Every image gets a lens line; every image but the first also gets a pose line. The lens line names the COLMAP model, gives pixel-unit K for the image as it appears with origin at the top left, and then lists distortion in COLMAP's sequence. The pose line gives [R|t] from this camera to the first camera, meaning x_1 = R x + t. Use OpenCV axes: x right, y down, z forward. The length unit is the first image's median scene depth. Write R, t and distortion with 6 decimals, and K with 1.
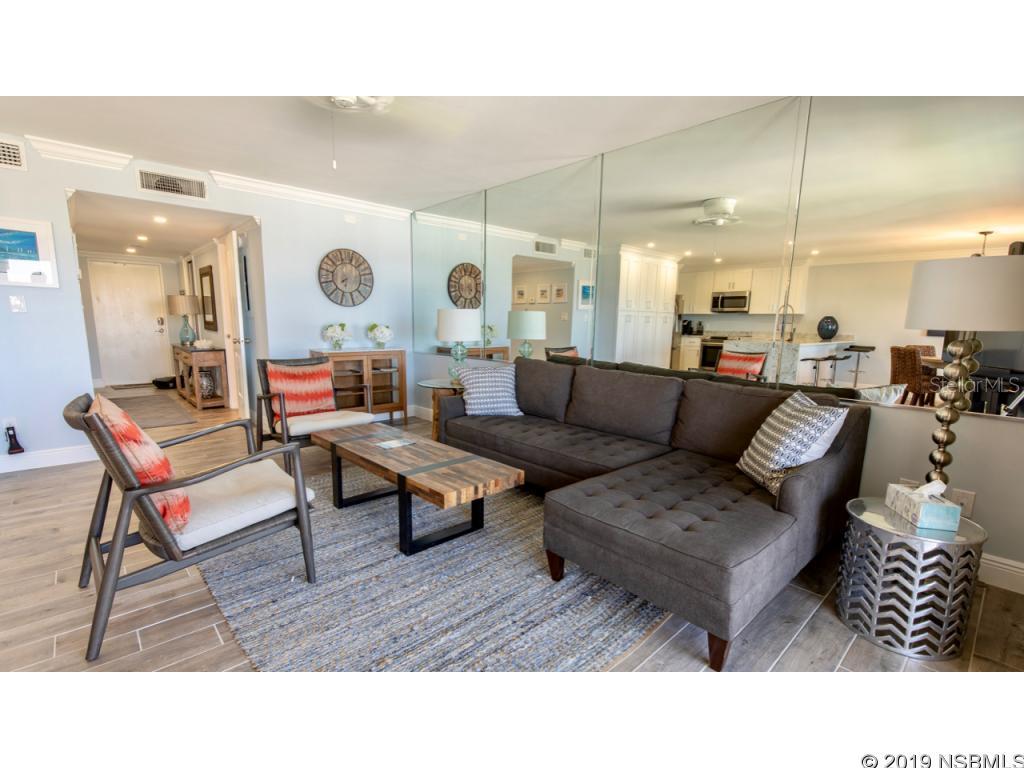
lens RADIAL K [[469.4, 0, 510.2], [0, 469.4, 396.4], [0, 0, 1]] dist [0.002683, 0.000502]
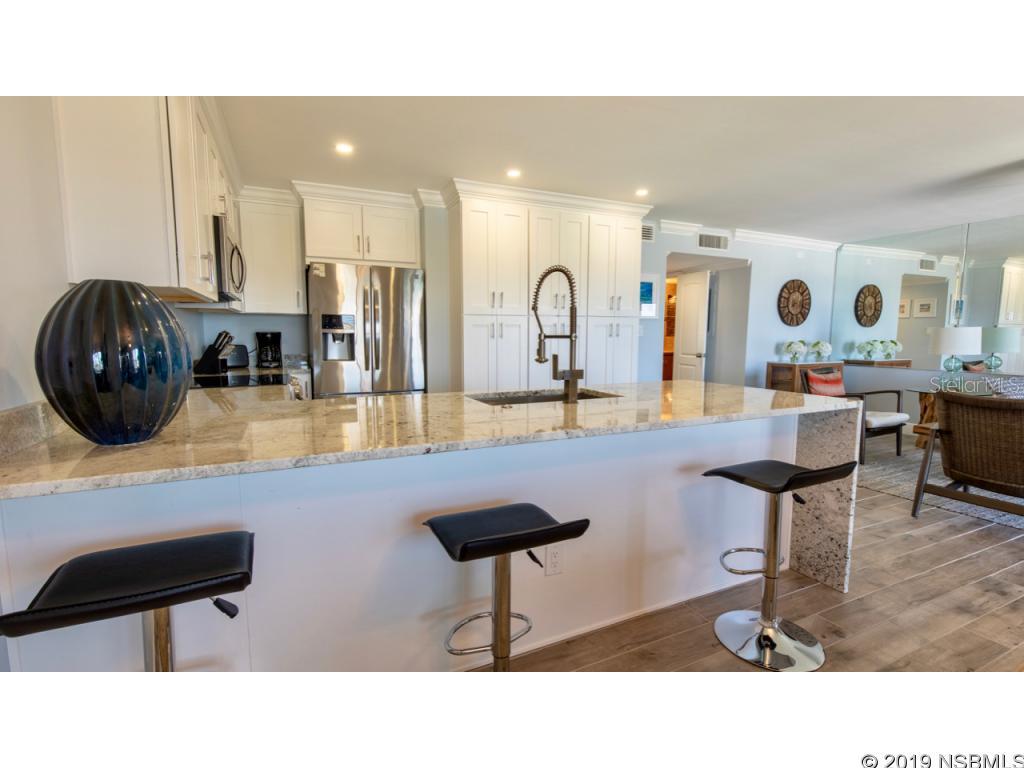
lens RADIAL K [[472.6, 0, 512.0], [0, 472.6, 384.0], [0, 0, 1]] dist [-0.000227, -0.000196]
pose [[0.952732, 0.022620, -0.302969, -0.569225], [-0.037430, 0.998367, -0.043164, 0.030387], [0.301498, 0.052464, 0.952022, -0.312100]]
